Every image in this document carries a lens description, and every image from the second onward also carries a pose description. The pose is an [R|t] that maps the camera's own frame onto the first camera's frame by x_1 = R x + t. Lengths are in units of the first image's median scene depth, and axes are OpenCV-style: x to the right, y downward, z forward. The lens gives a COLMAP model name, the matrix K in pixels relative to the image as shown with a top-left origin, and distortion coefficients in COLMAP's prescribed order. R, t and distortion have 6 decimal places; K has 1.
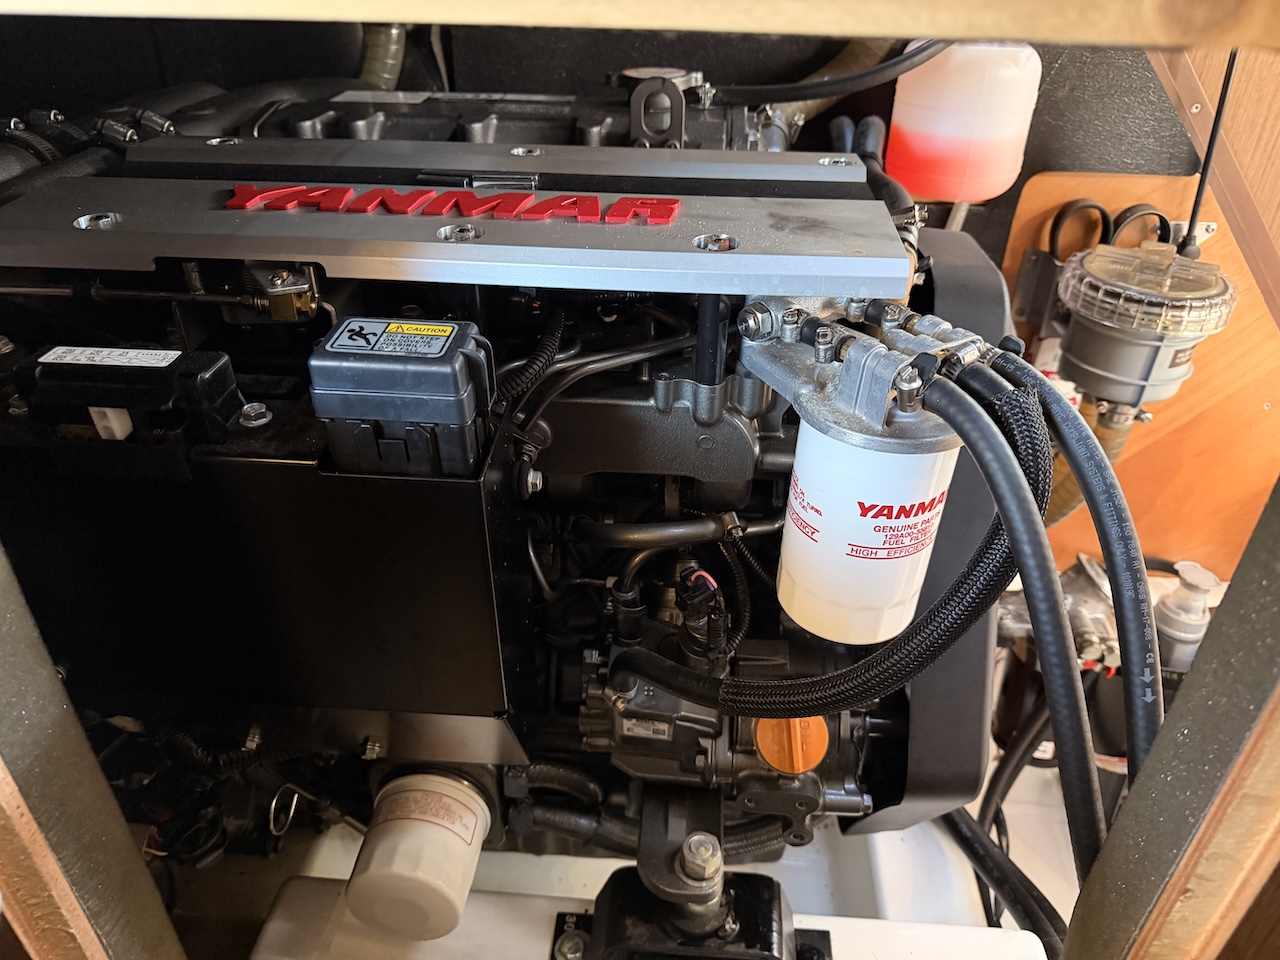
lens RADIAL K [[910.7, 0, 639.0], [0, 910.7, 478.9], [0, 0, 1]] dist [0.011860, -0.026465]
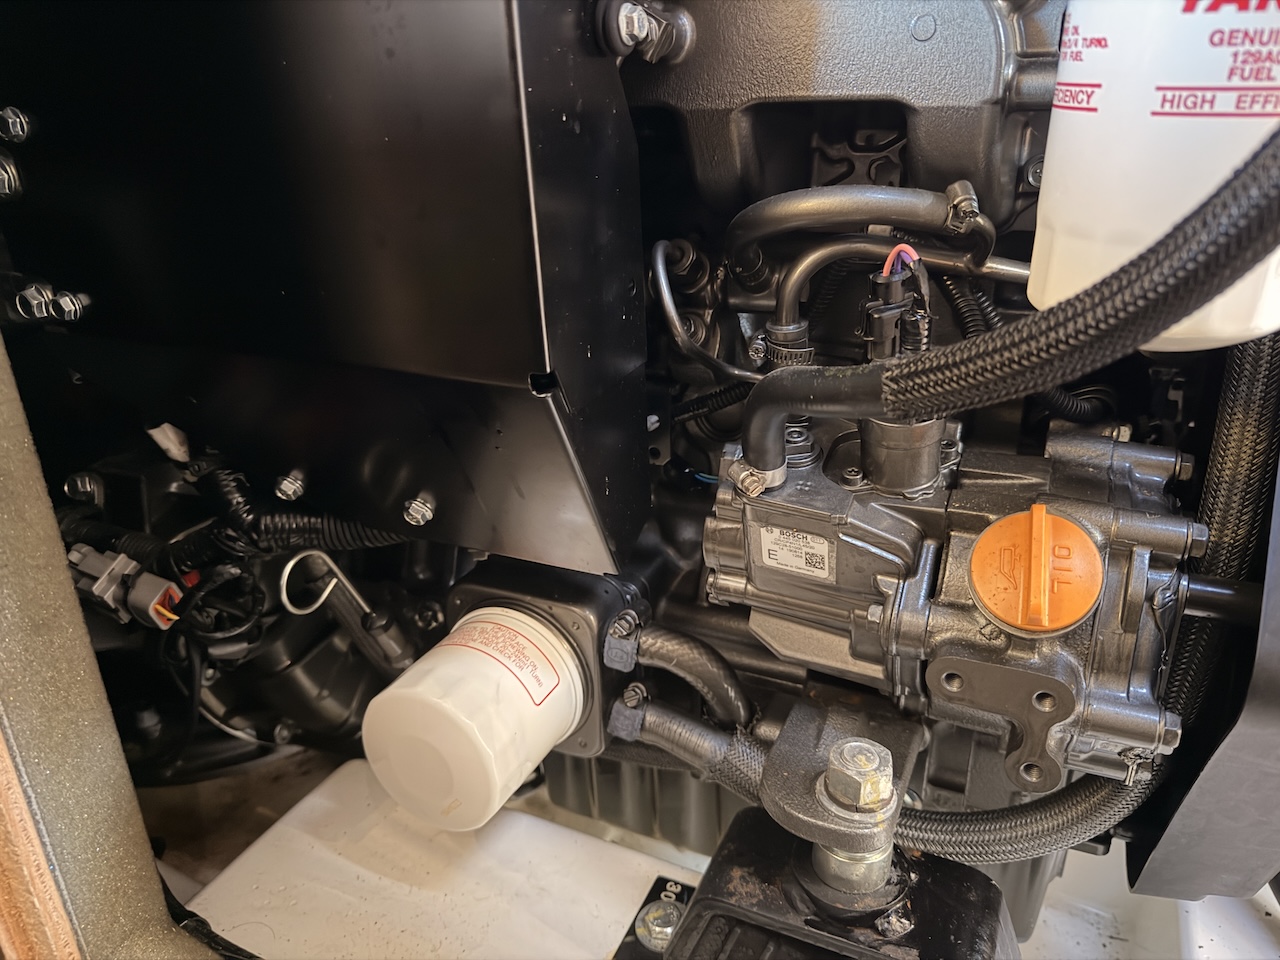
lens RADIAL K [[910.7, 0, 638.5], [0, 910.7, 480.0], [0, 0, 1]] dist [0.011860, -0.026465]
pose [[0.935642, 0.103786, -0.337347, 0.116482], [-0.160226, 0.976526, -0.143961, 0.334427], [0.314487, 0.188748, 0.930307, 0.347602]]
